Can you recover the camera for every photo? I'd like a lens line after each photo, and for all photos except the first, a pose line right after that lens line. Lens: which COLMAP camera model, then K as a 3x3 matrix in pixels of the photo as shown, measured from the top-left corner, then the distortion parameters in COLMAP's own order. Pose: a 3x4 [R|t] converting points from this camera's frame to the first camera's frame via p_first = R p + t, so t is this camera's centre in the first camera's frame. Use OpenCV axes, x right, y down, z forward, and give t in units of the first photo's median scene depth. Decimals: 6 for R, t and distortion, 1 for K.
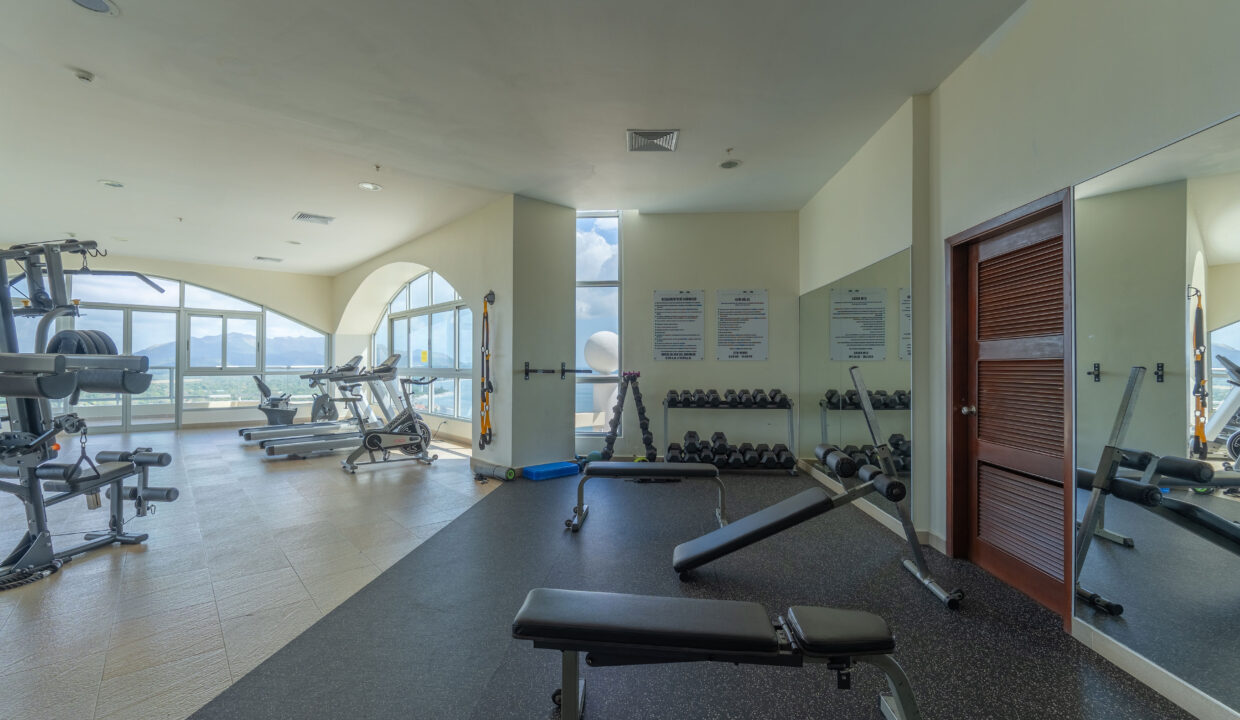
lens RADIAL K [[517.1, 0, 614.7], [0, 517.1, 359.8], [0, 0, 1]] dist [-0.008371, -0.000266]
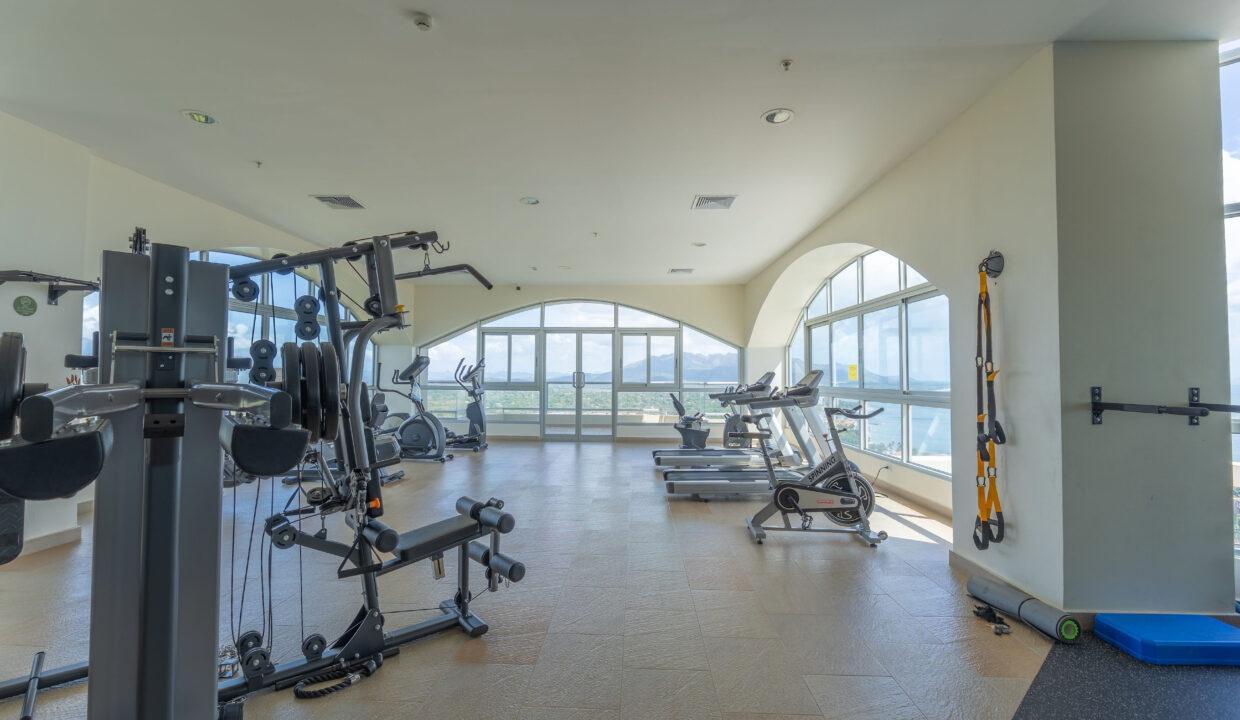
lens RADIAL K [[517.1, 0, 614.7], [0, 517.1, 359.8], [0, 0, 1]] dist [-0.008371, -0.000266]
pose [[0.722035, -0.021395, -0.691525, -0.136555], [0.003388, 0.999619, -0.027389, -0.007412], [0.691848, 0.017433, 0.721833, 0.301525]]
